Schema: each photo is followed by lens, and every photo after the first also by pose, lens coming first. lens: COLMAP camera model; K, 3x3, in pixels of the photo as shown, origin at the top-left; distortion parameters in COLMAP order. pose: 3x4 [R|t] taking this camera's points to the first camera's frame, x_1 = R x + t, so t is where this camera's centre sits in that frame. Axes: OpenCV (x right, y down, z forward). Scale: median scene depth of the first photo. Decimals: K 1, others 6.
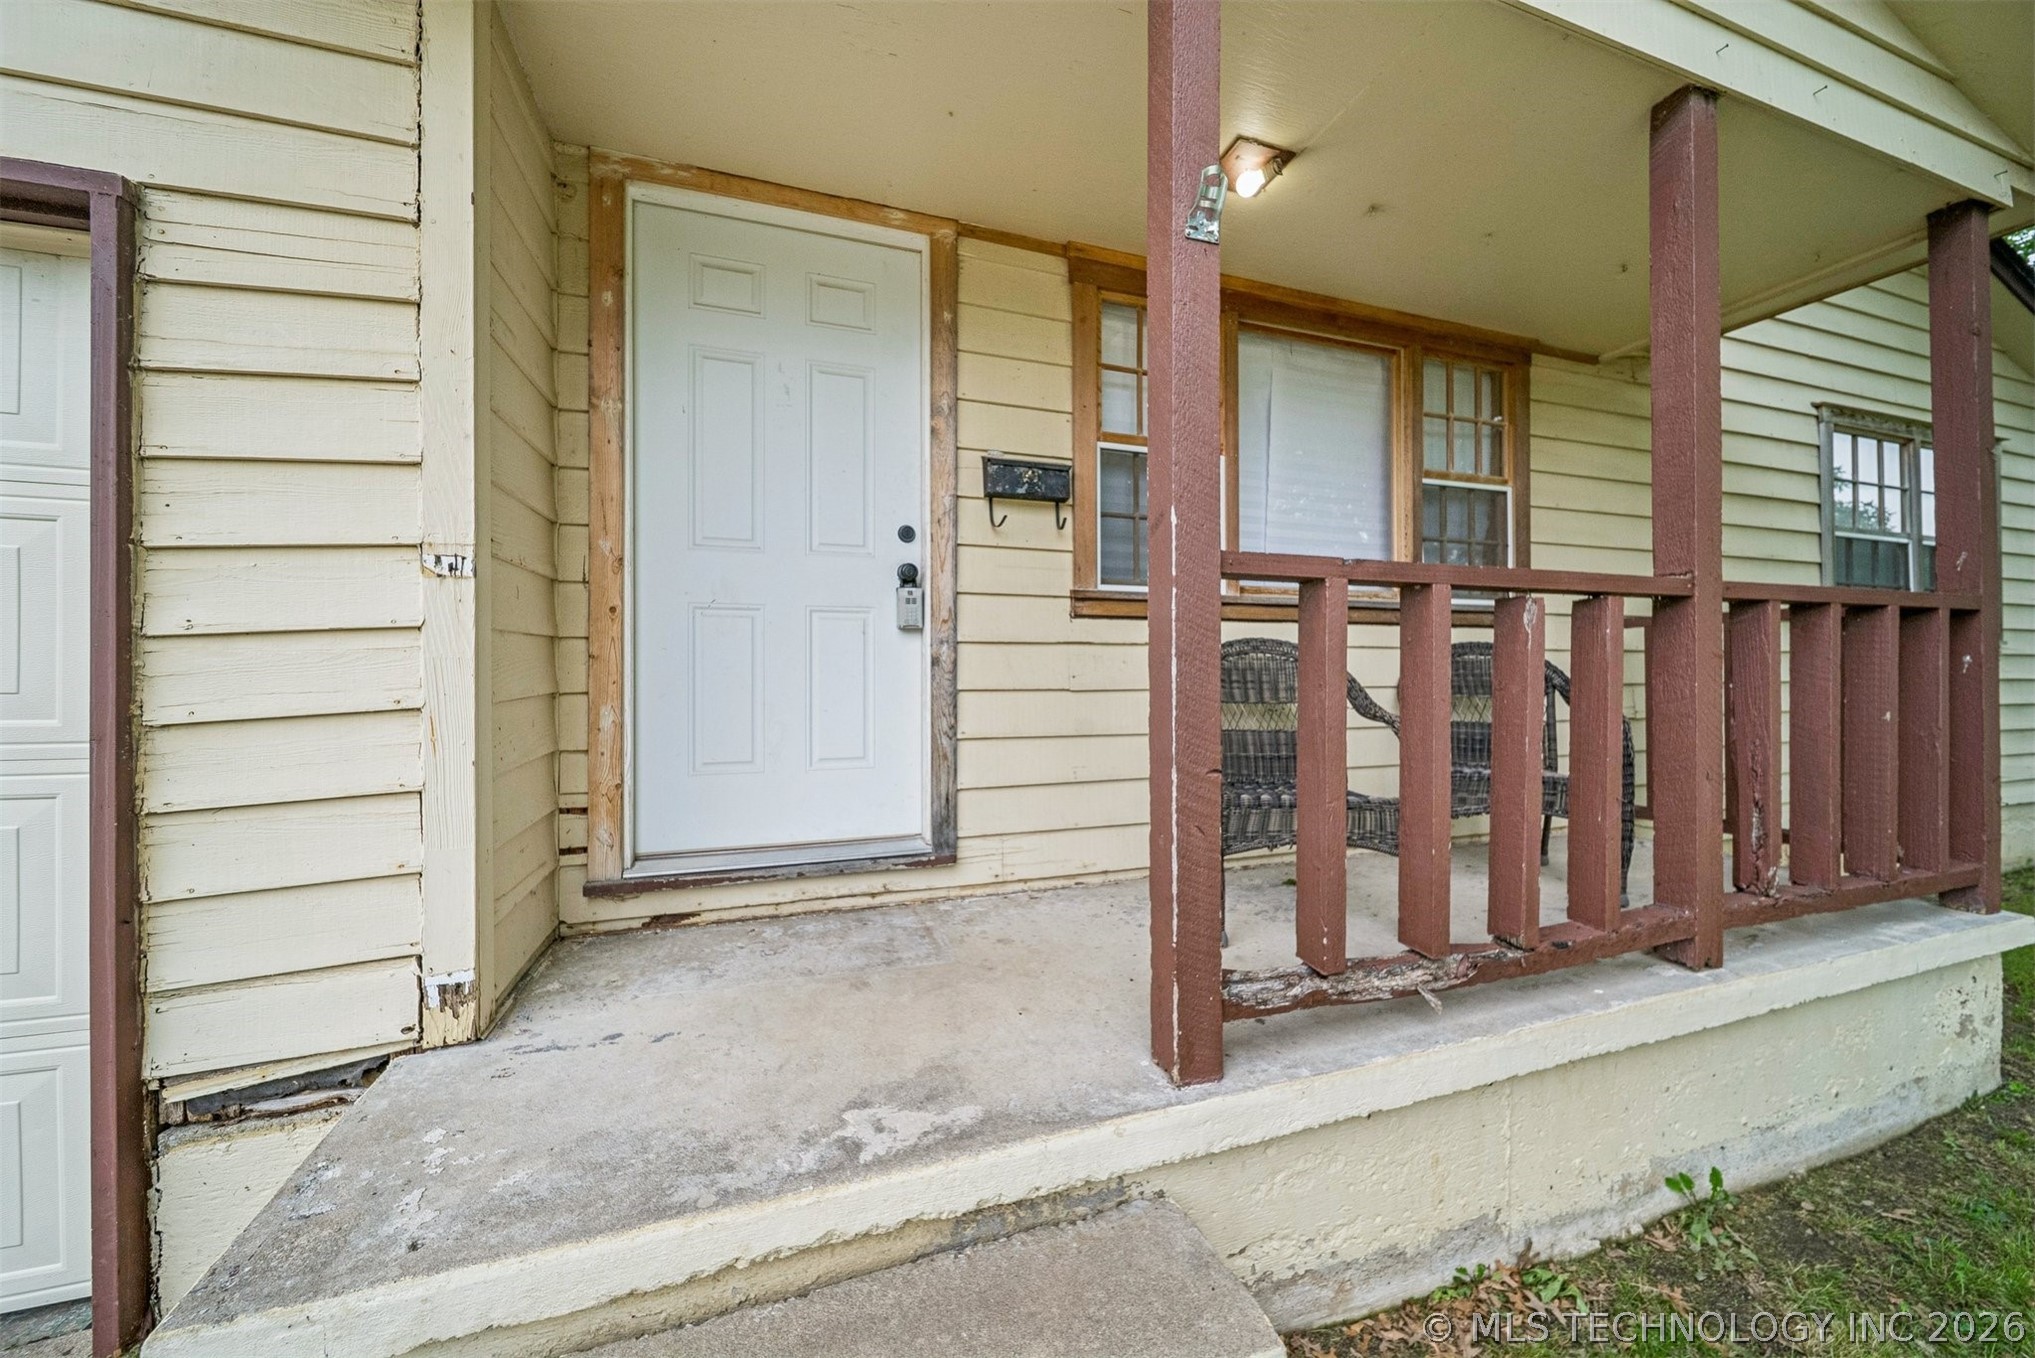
lens RADIAL K [[725.4, 0, 1030.9], [0, 725.4, 672.3], [0, 0, 1]] dist [-0.001052, 0.000342]
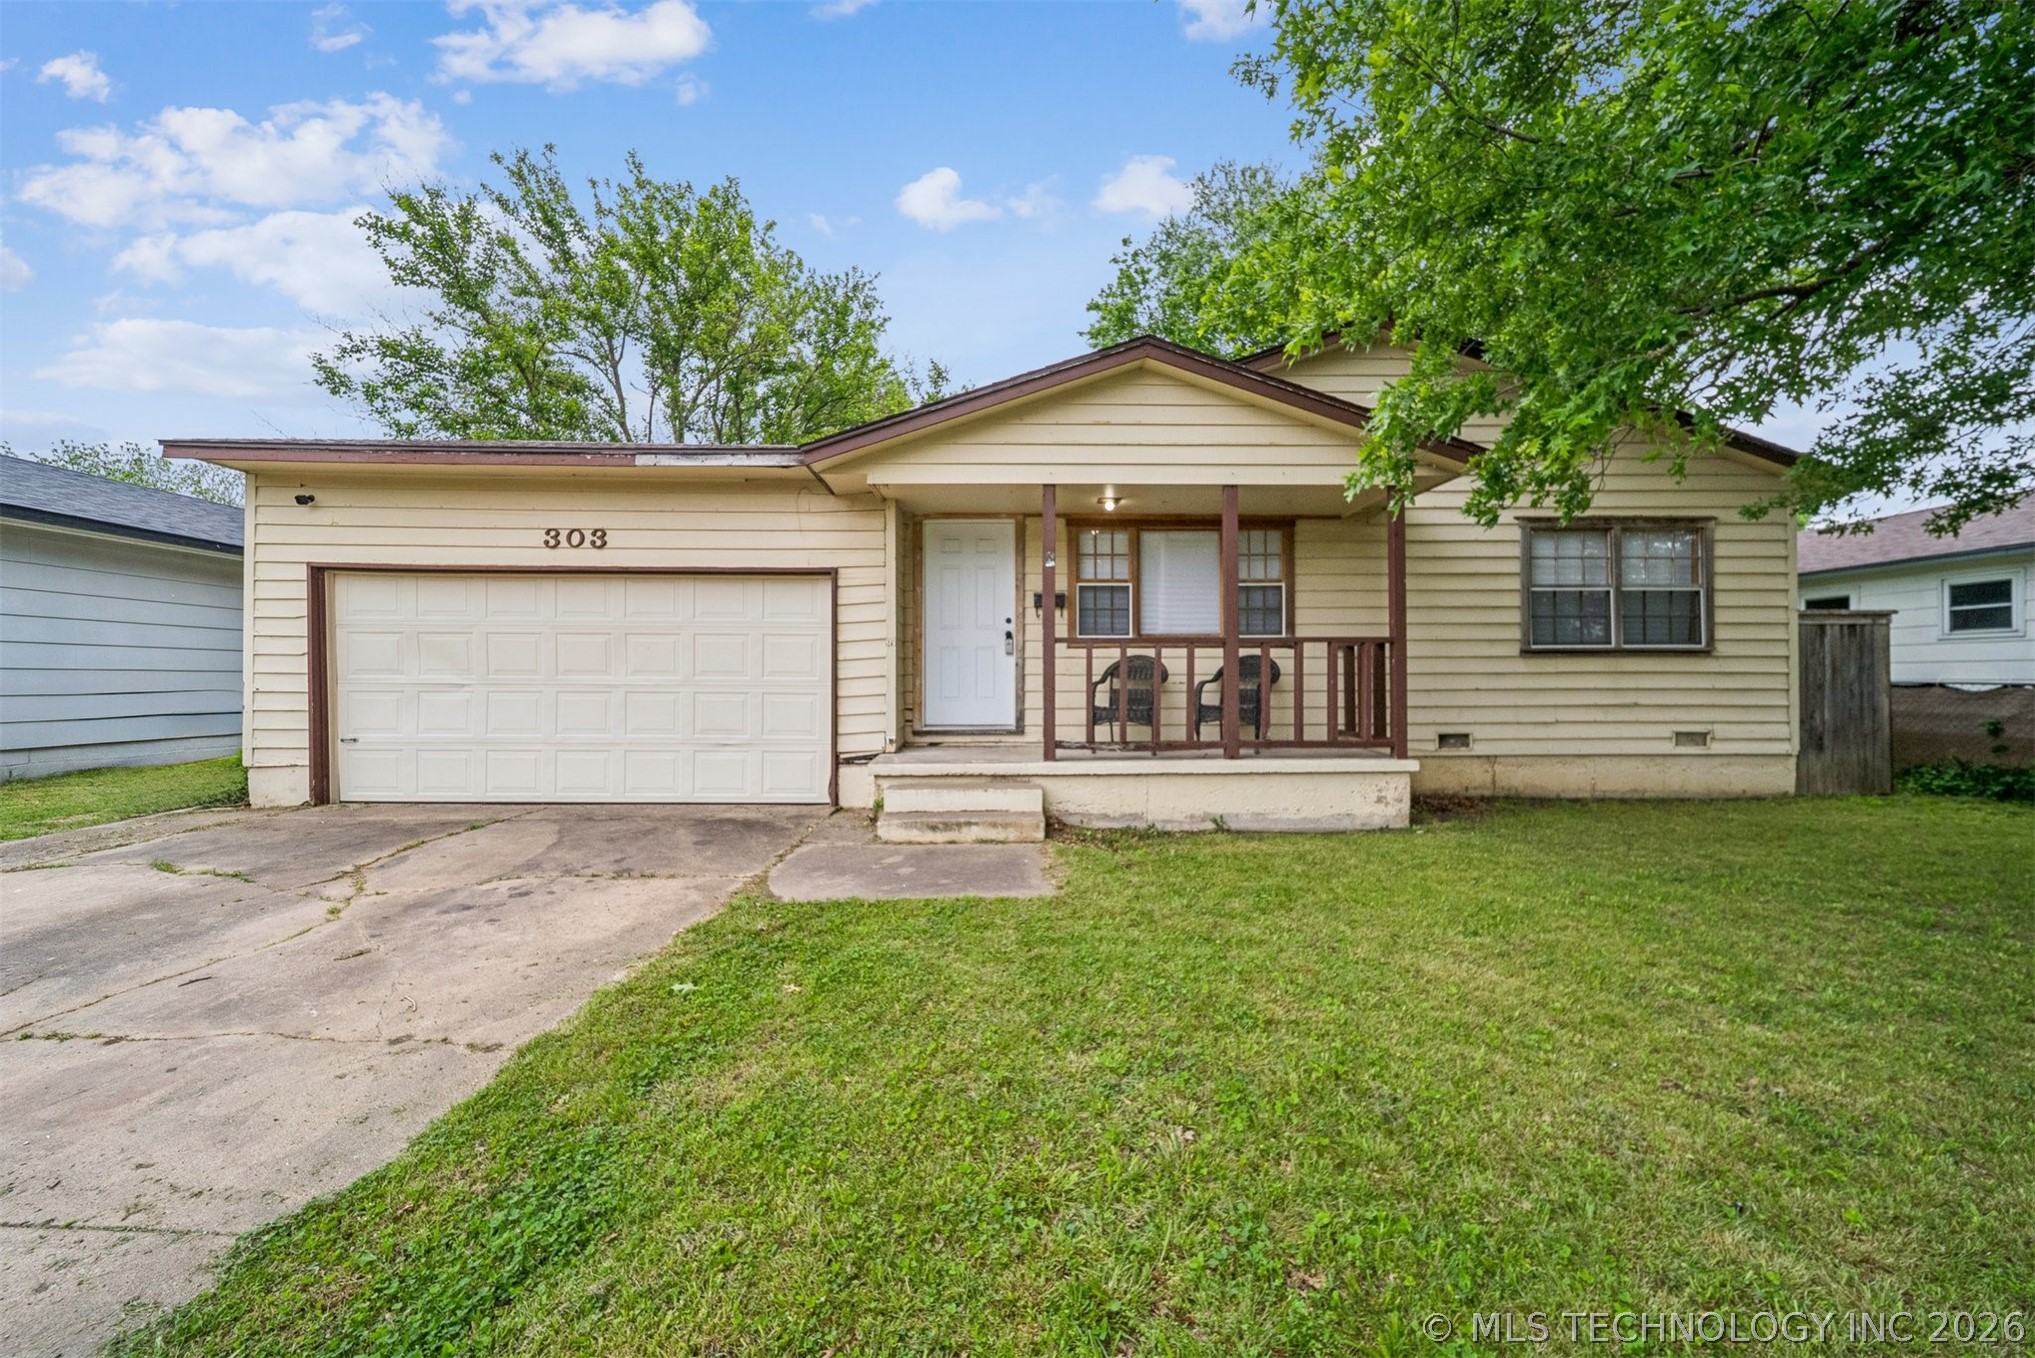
lens RADIAL K [[725.4, 0, 1016.8], [0, 725.4, 675.6], [0, 0, 1]] dist [-0.001052, 0.000342]
pose [[0.947122, 0.000913, -0.320872, 0.816538], [-0.001017, 0.999999, -0.000157, 0.030288], [0.320872, 0.000475, 0.947122, -1.790622]]
